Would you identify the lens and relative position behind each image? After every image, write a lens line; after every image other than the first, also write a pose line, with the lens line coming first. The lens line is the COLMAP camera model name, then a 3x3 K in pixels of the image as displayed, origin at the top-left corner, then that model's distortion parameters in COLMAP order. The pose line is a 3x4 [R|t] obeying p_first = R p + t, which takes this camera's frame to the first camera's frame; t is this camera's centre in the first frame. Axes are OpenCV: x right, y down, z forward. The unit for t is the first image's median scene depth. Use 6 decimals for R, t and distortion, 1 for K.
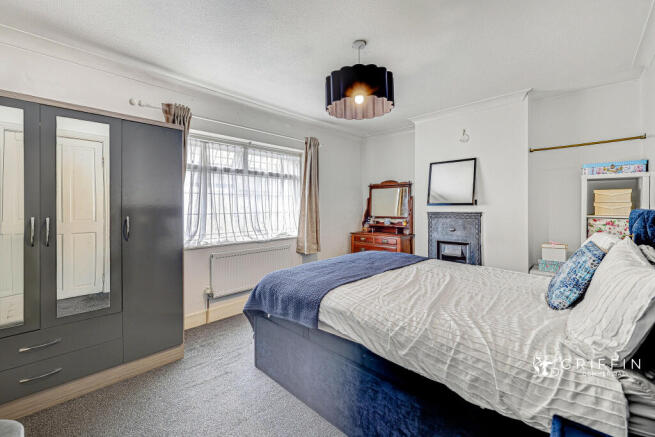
lens RADIAL K [[268.6, 0, 328.7], [0, 268.6, 207.1], [0, 0, 1]] dist [-0.001478, -0.000123]
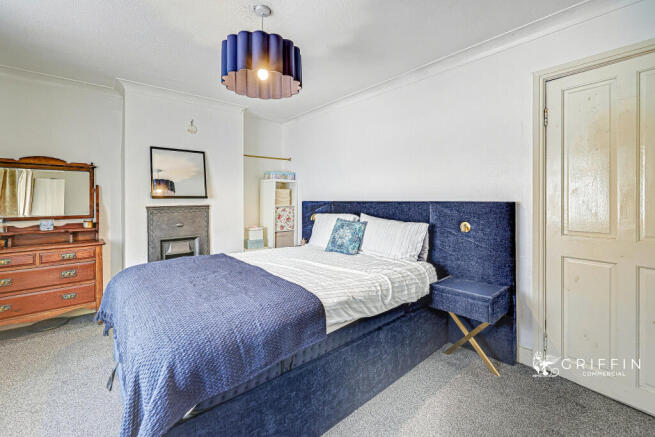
lens RADIAL K [[280.0, 0, 328.7], [0, 280.0, 199.6], [0, 0, 1]] dist [-0.001372, -0.000107]
pose [[0.094109, -0.002266, 0.995559, -0.450535], [0.000602, 0.999997, 0.002219, -0.004559], [-0.995562, 0.000391, 0.094110, 0.415463]]
